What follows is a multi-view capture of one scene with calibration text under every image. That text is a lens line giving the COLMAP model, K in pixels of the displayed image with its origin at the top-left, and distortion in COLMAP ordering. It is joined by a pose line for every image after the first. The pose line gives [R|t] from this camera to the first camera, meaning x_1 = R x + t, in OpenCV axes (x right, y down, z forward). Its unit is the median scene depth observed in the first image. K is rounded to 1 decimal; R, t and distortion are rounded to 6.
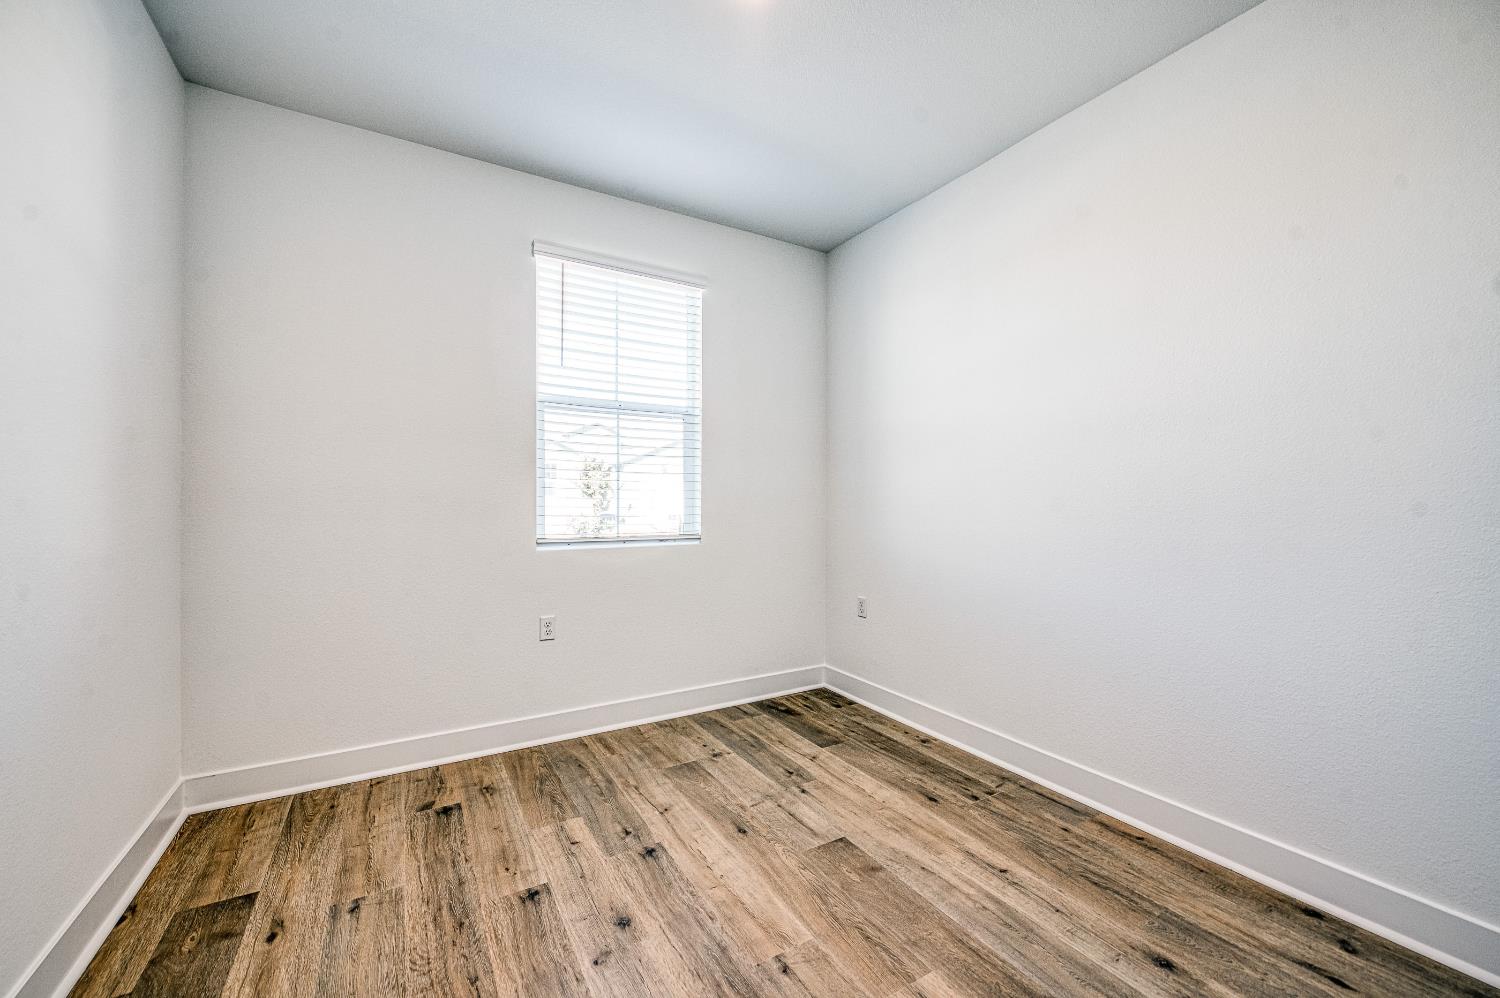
lens RADIAL K [[590.1, 0, 745.5], [0, 590.1, 499.6], [0, 0, 1]] dist [-0.011168, -0.000765]
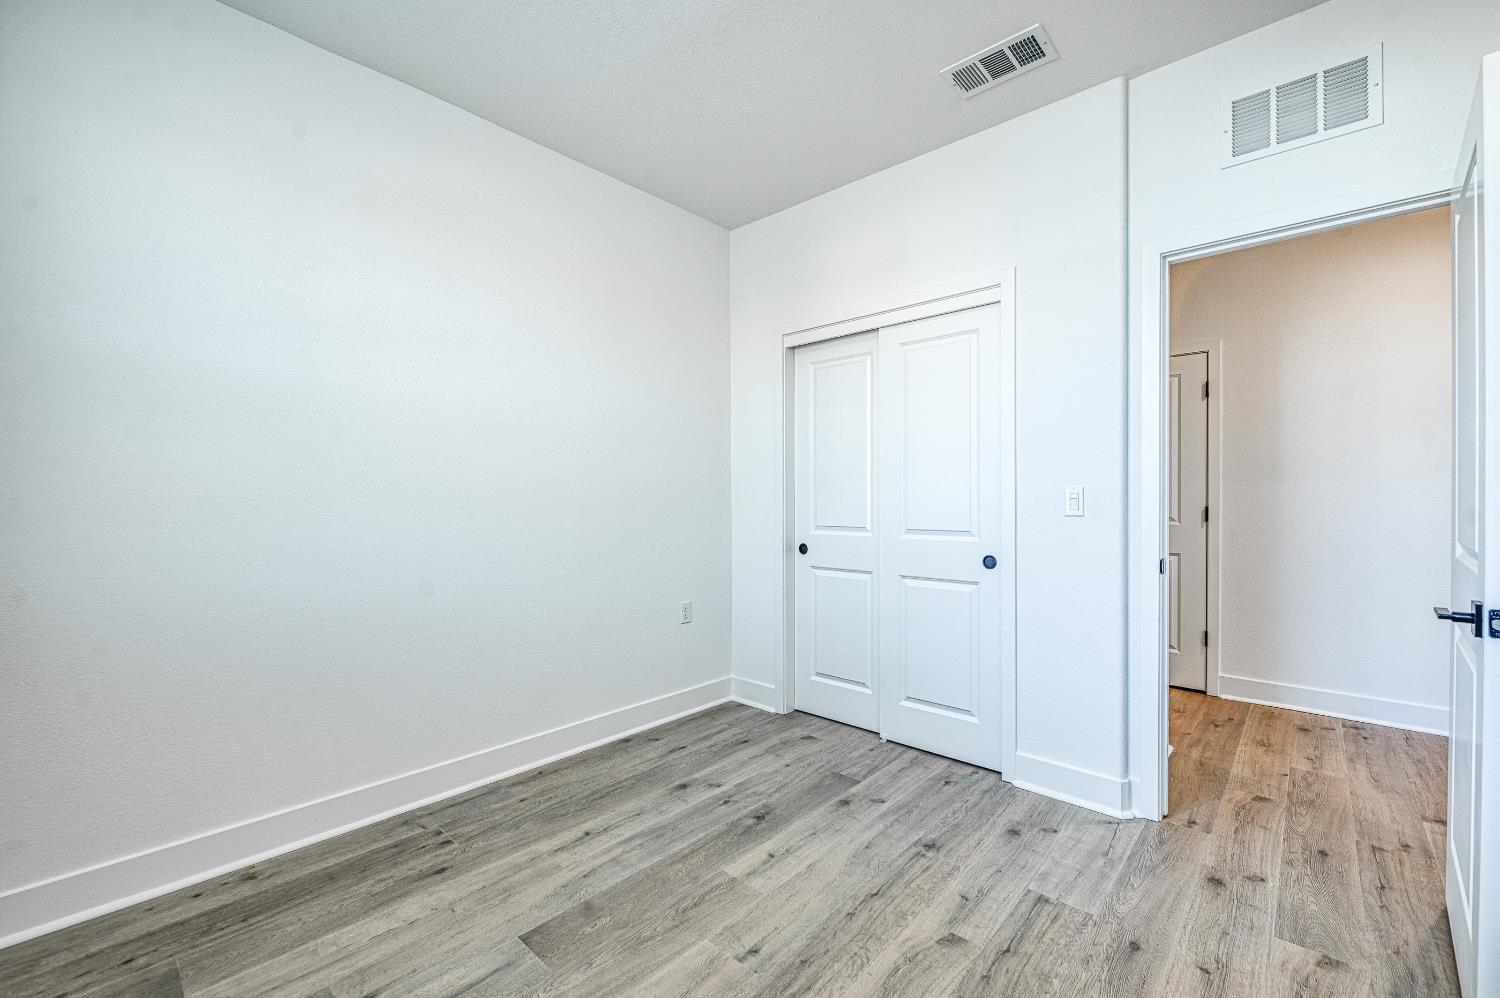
lens RADIAL K [[590.1, 0, 745.5], [0, 590.1, 499.6], [0, 0, 1]] dist [-0.011168, -0.000765]
pose [[-0.271498, -0.004872, 0.962427, -0.647604], [0.001351, 0.999984, 0.005443, -0.019824], [-0.962438, 0.002778, -0.271487, 0.883839]]
